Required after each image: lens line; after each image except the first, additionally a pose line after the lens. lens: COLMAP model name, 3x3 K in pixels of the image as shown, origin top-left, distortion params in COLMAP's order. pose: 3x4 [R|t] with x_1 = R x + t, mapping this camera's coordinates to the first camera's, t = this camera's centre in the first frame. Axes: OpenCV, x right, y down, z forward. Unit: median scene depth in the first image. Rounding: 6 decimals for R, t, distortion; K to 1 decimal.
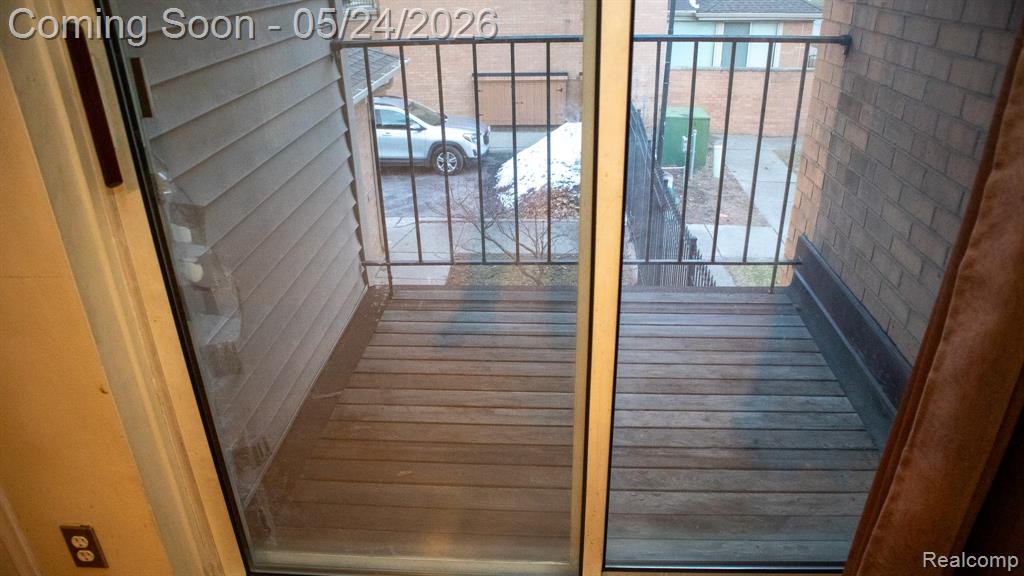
lens RADIAL K [[698.9, 0, 512.0], [0, 698.9, 288.0], [0, 0, 1]] dist [-0.004966, -0.001198]
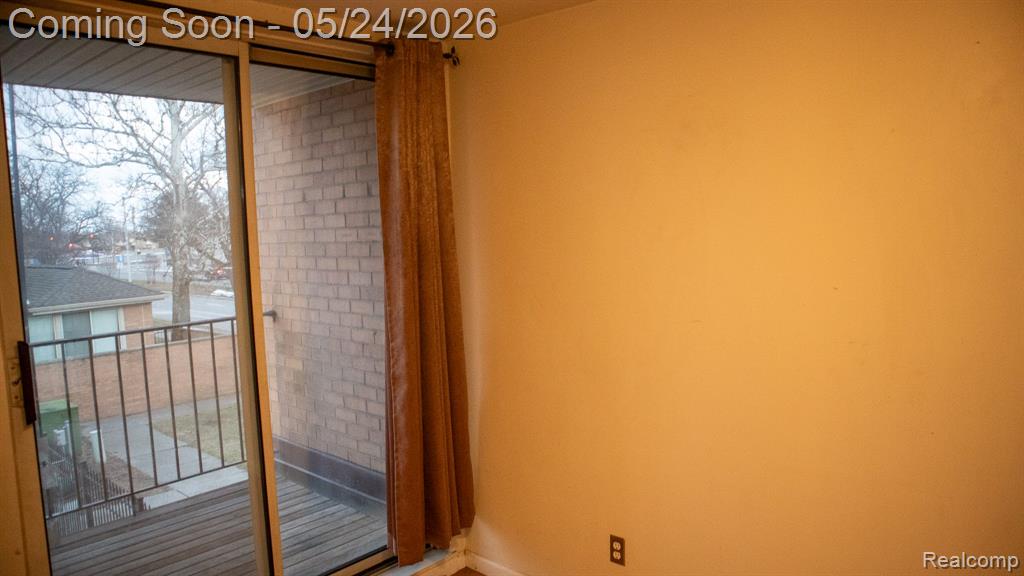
lens RADIAL K [[698.9, 0, 512.0], [0, 698.9, 288.0], [0, 0, 1]] dist [-0.004966, -0.001198]
pose [[0.632924, -0.079056, 0.770167, -0.485874], [0.360204, 0.910621, -0.202543, 0.157438], [-0.685318, 0.405611, 0.604830, -0.492919]]
